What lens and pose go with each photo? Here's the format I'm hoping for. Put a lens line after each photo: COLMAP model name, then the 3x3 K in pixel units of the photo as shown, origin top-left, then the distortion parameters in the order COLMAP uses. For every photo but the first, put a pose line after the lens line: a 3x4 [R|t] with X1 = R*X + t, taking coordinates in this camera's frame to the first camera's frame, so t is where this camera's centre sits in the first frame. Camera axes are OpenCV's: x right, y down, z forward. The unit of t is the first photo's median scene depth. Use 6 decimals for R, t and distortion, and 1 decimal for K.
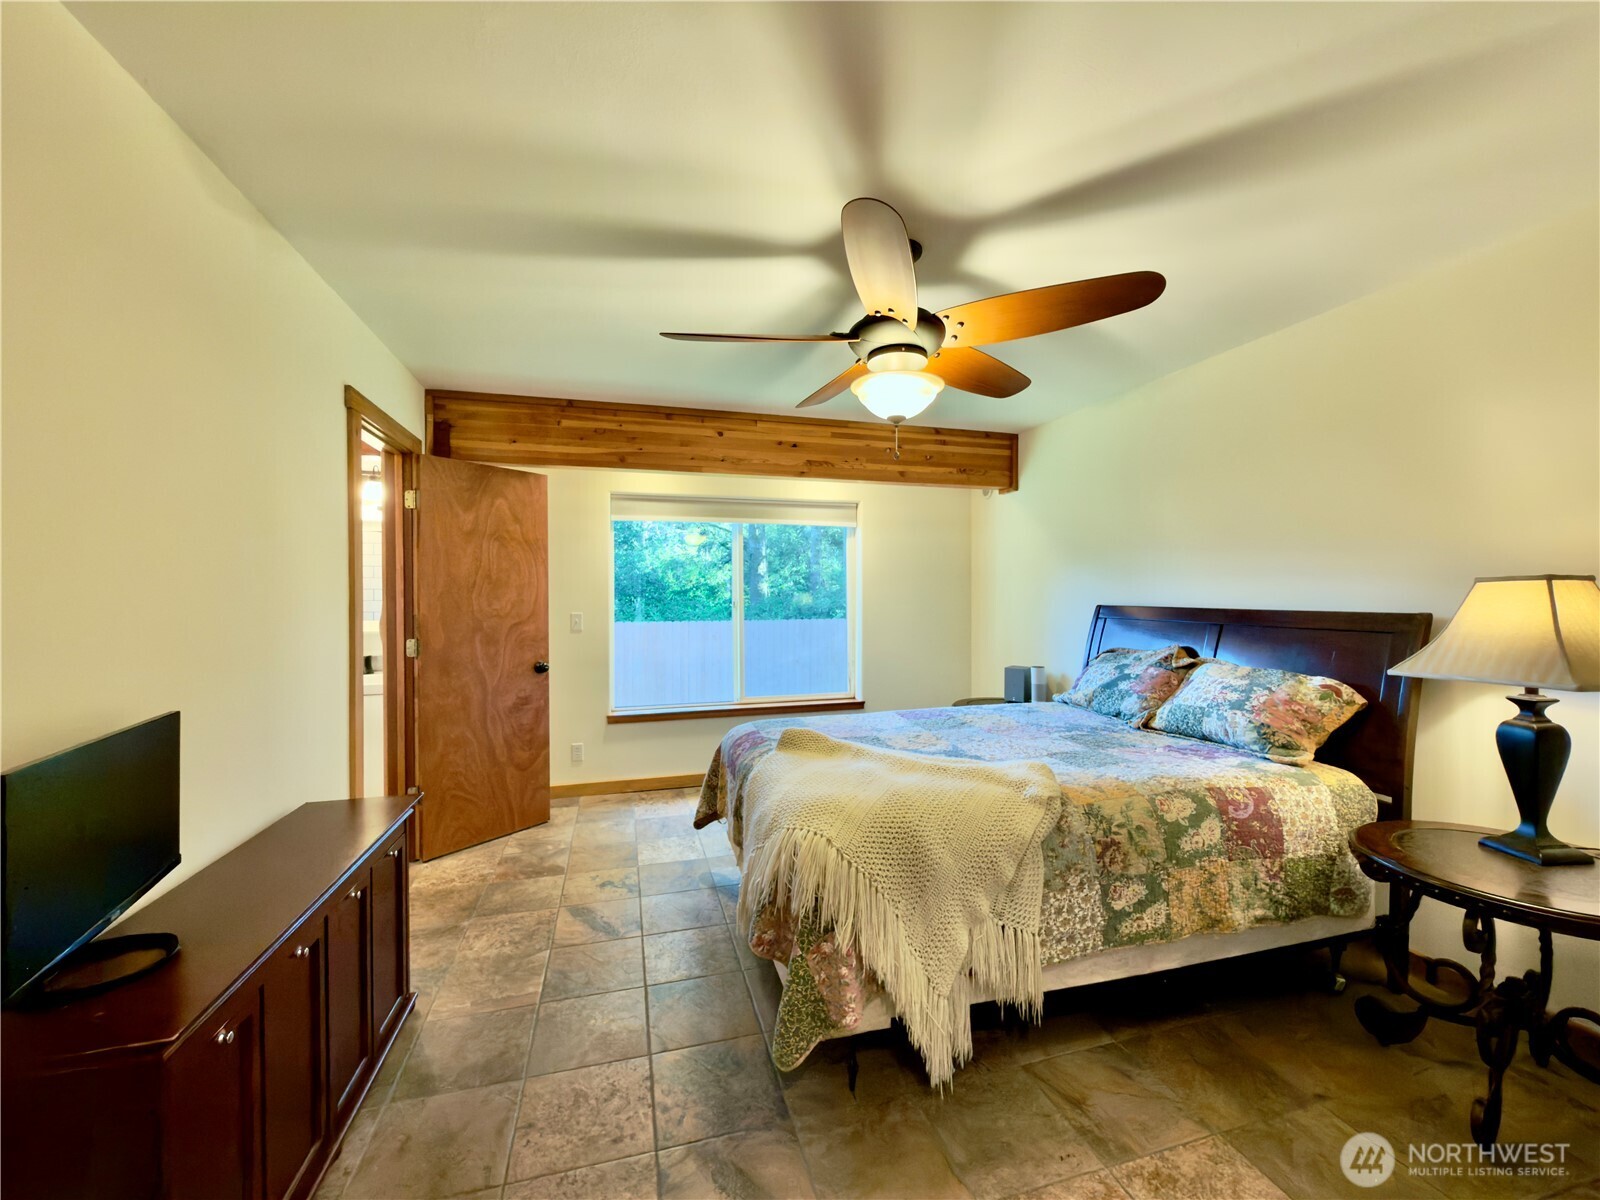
lens RADIAL K [[637.2, 0, 805.6], [0, 637.2, 600.3], [0, 0, 1]] dist [0.001198, 0.000003]
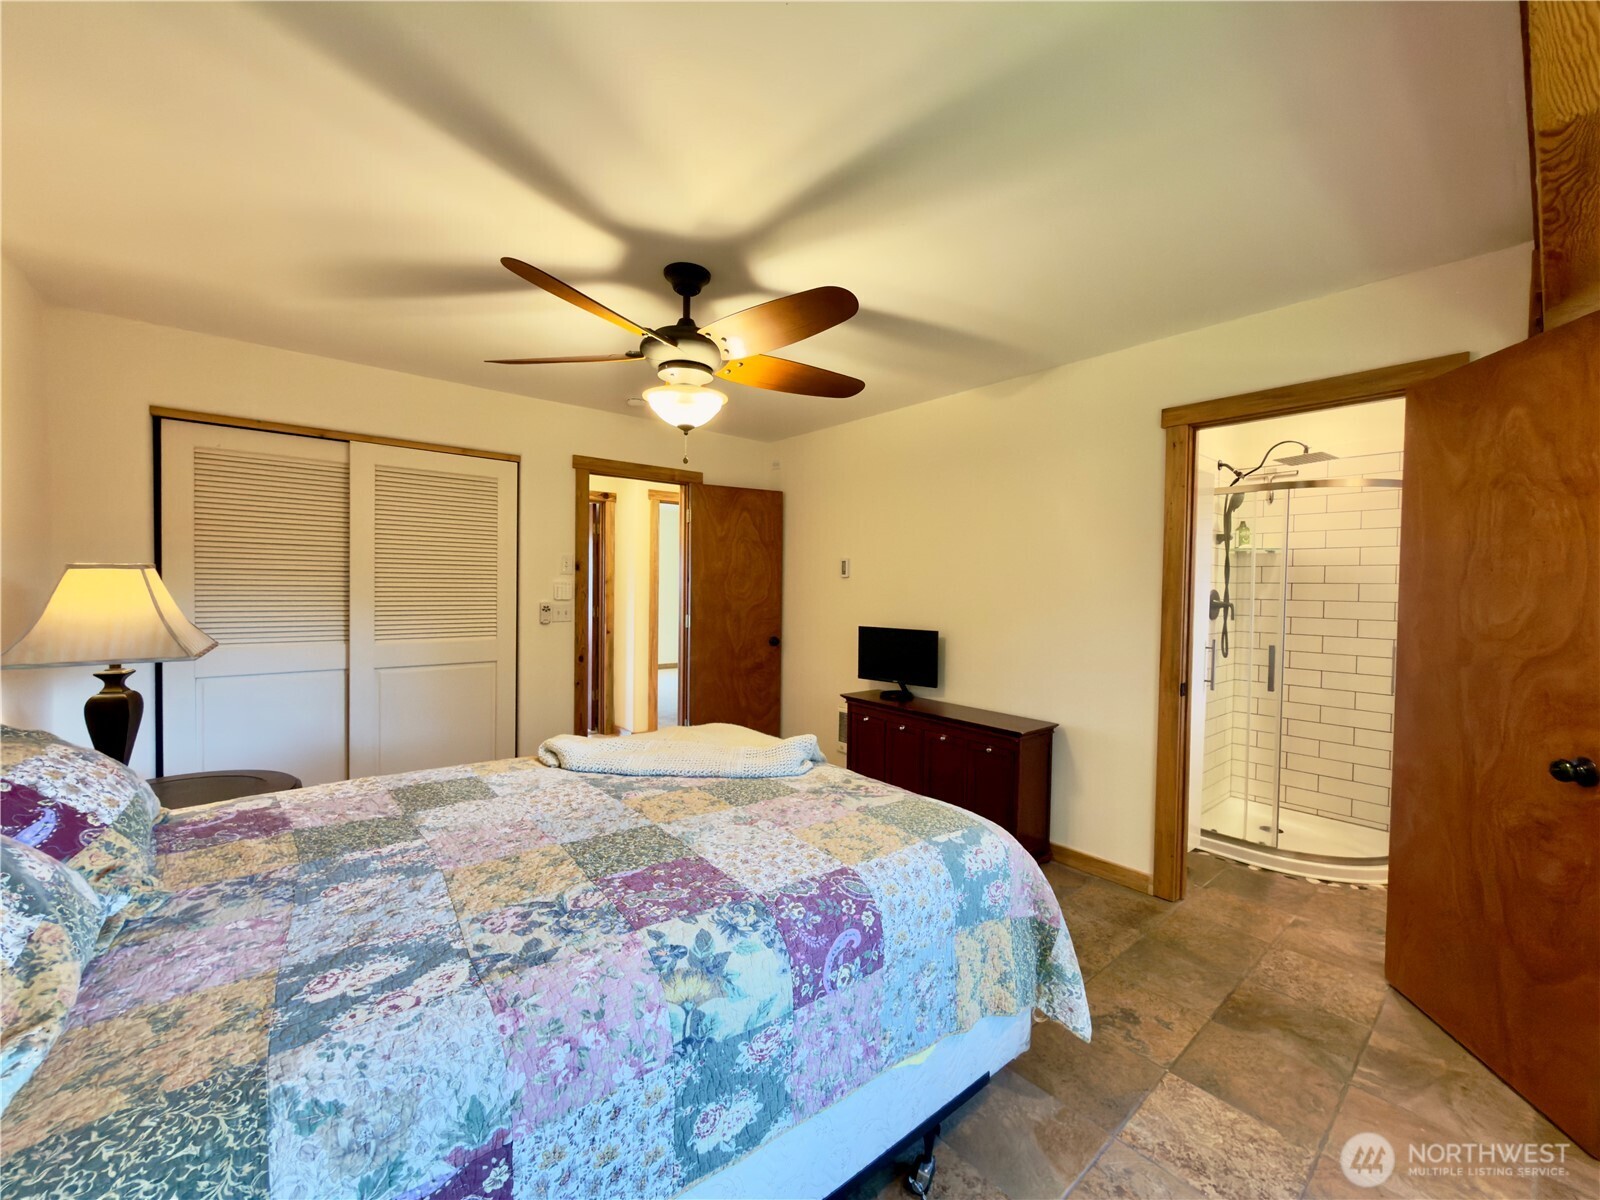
lens RADIAL K [[637.2, 0, 805.6], [0, 637.2, 600.3], [0, 0, 1]] dist [0.001198, 0.000003]
pose [[-0.912711, -0.001159, -0.408605, 0.249384], [-0.016586, 0.999277, 0.034213, -0.015963], [0.408270, 0.038004, -0.912070, 1.296326]]
